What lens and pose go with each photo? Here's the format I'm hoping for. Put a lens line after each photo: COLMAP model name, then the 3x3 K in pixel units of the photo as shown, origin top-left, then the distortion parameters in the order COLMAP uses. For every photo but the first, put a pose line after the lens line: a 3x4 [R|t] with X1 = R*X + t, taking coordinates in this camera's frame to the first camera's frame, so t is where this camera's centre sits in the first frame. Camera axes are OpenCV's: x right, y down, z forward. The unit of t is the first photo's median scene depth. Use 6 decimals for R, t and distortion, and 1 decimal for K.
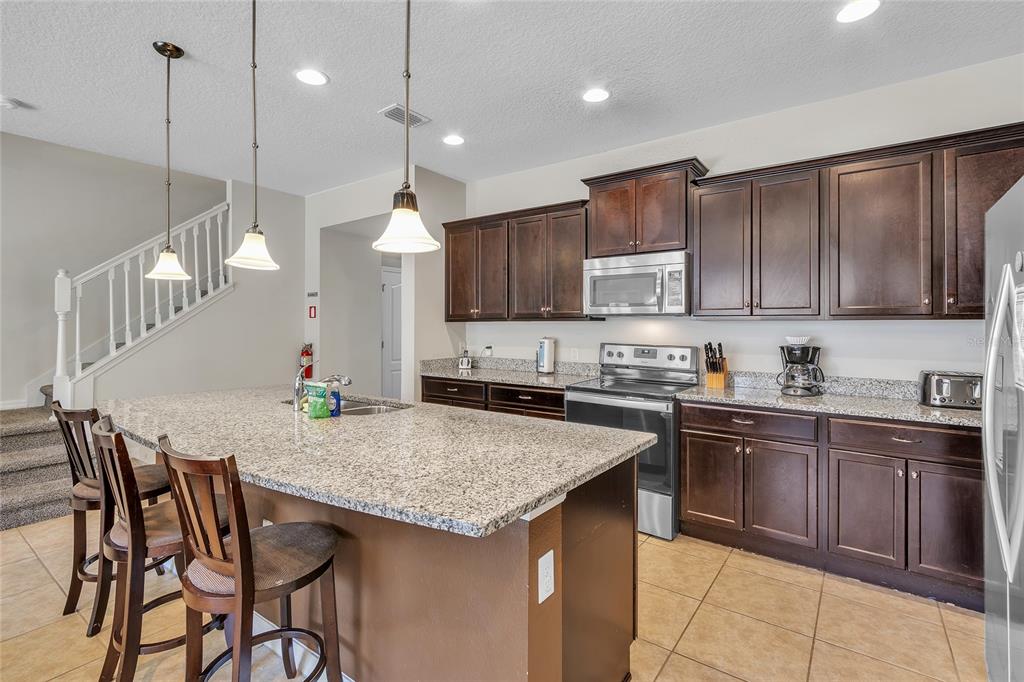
lens RADIAL K [[472.9, 0, 504.0], [0, 472.9, 331.4], [0, 0, 1]] dist [0.001151, -0.004023]
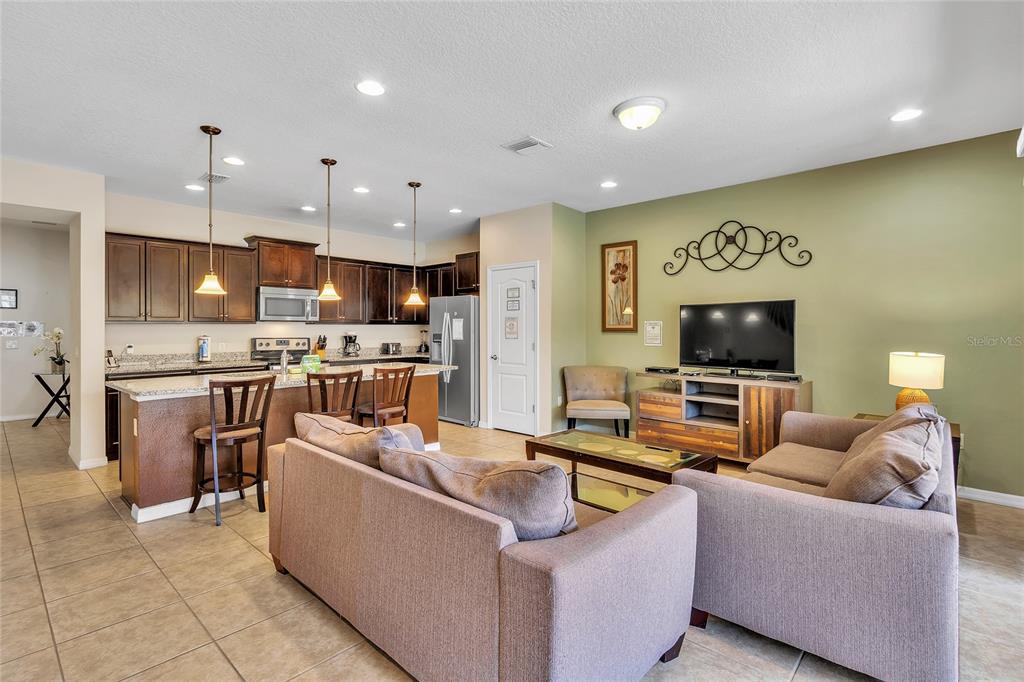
lens RADIAL K [[472.9, 0, 505.4], [0, 472.9, 331.2], [0, 0, 1]] dist [0.001151, -0.004023]
pose [[0.115092, -0.009835, 0.993306, -1.324837], [0.012290, 0.999889, 0.008476, -0.001143], [-0.993279, 0.011232, 0.115200, -0.023890]]
